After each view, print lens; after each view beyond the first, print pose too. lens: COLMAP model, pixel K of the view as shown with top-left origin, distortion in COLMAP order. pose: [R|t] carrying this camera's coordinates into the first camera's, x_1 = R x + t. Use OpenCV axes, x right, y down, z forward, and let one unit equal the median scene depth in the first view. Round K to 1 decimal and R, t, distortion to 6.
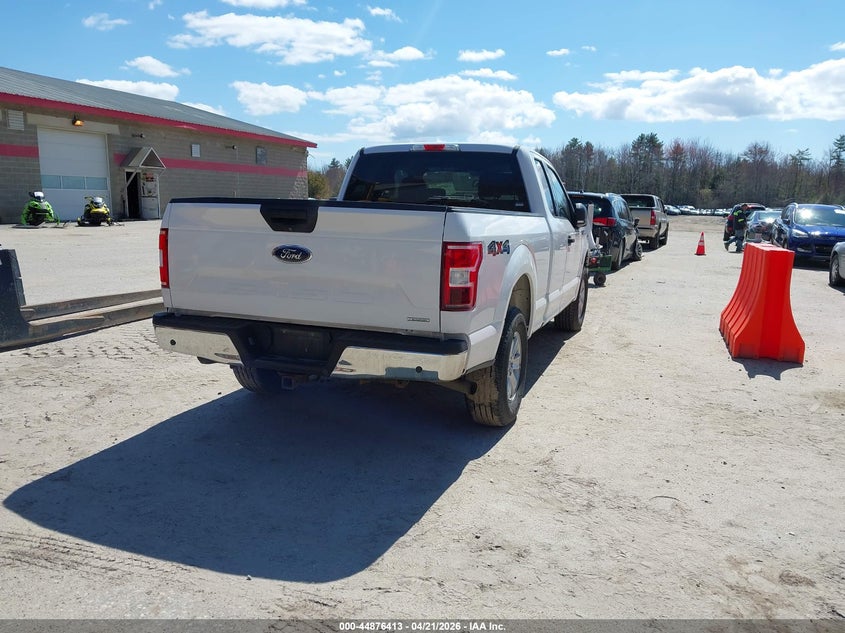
lens RADIAL K [[664.4, 0, 422.5], [0, 664.4, 316.5], [0, 0, 1]] dist [-0.002189, -0.001583]
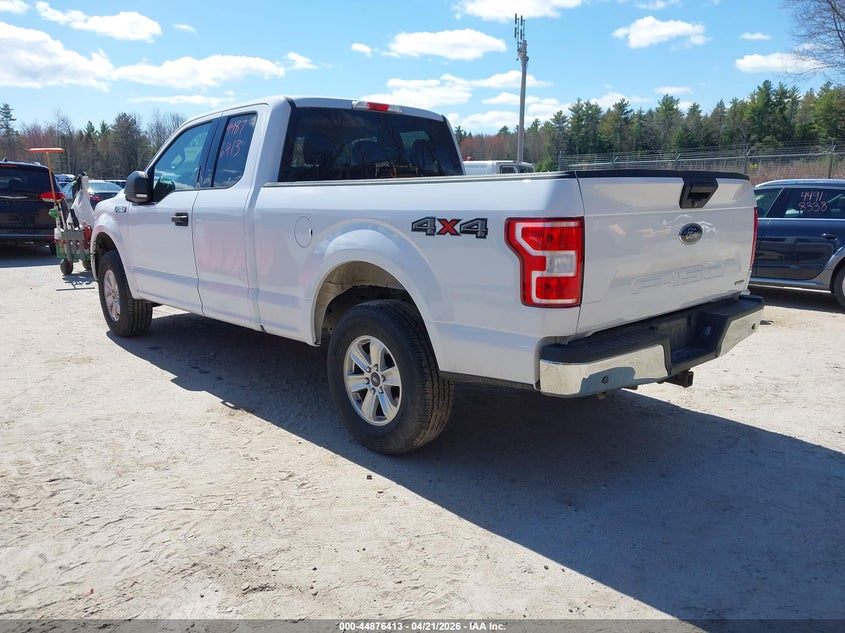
lens RADIAL K [[664.4, 0, 422.5], [0, 664.4, 316.5], [0, 0, 1]] dist [-0.002189, -0.001583]
pose [[0.443635, -0.192237, 0.875347, -0.889059], [0.154230, 0.978528, 0.136732, -0.125412], [-0.882837, 0.074345, 0.463758, 0.710213]]
